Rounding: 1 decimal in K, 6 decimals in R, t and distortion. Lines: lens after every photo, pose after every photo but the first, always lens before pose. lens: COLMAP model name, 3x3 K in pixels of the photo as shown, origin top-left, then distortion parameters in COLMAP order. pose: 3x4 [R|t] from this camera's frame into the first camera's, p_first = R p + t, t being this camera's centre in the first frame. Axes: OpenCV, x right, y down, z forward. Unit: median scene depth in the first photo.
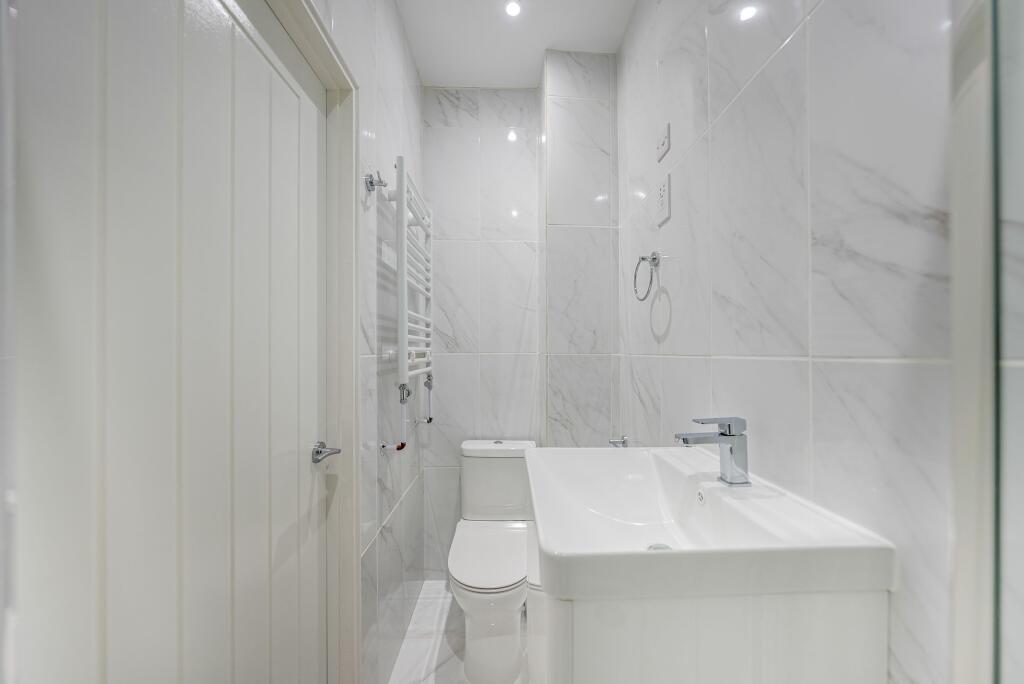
lens RADIAL K [[343.0, 0, 510.4], [0, 343.0, 343.5], [0, 0, 1]] dist [0.000155, 0.000027]
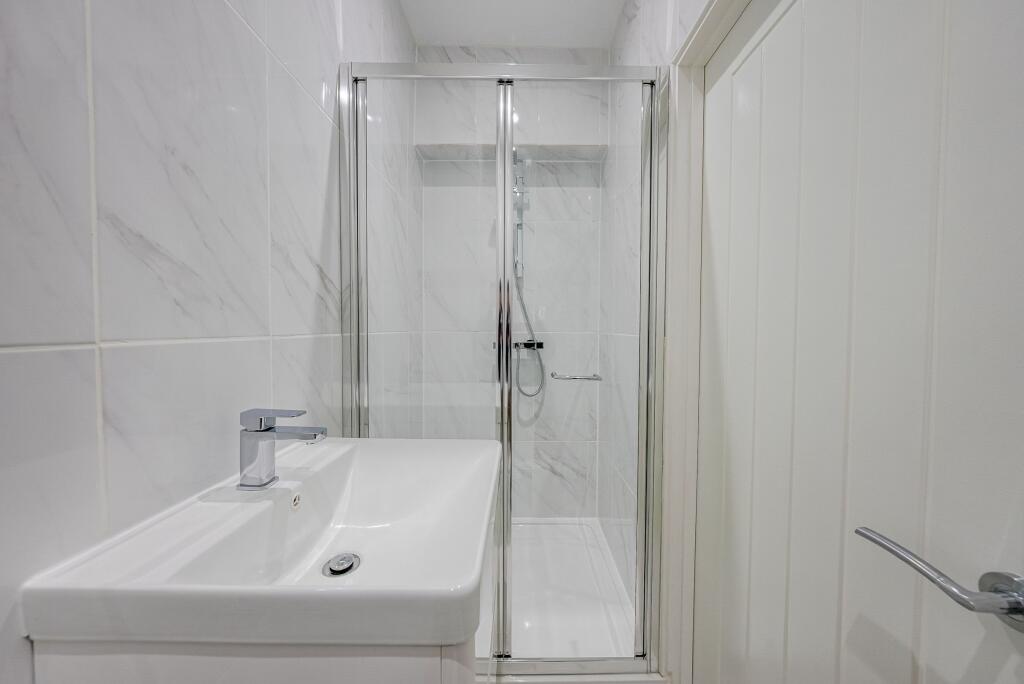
lens RADIAL K [[343.0, 0, 510.4], [0, 343.0, 343.5], [0, 0, 1]] dist [0.000155, 0.000027]
pose [[-0.999568, -0.005218, 0.028924, -0.004257], [-0.004603, 0.999762, 0.021314, 0.035735], [-0.029028, 0.021172, -0.999354, 2.183102]]
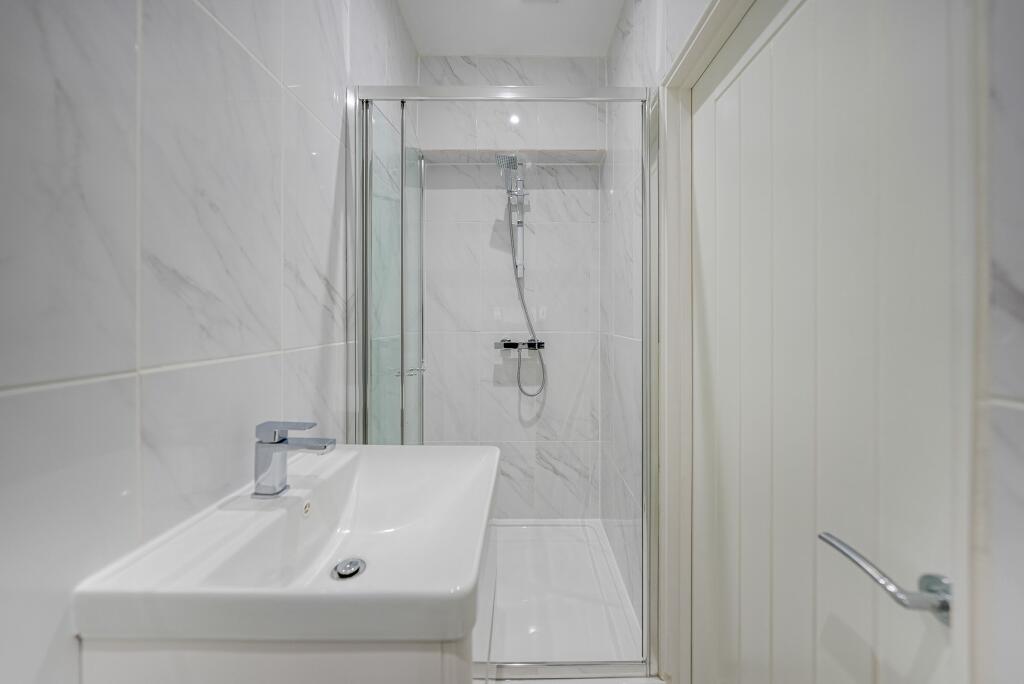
lens RADIAL K [[355.2, 0, 514.2], [0, 355.2, 325.1], [0, 0, 1]] dist [0.000404, 0.000178]
pose [[-0.999561, -0.000273, 0.029617, -0.032616], [-0.000390, 0.999992, -0.003927, -0.049580], [-0.029615, -0.003937, -0.999554, 2.303952]]
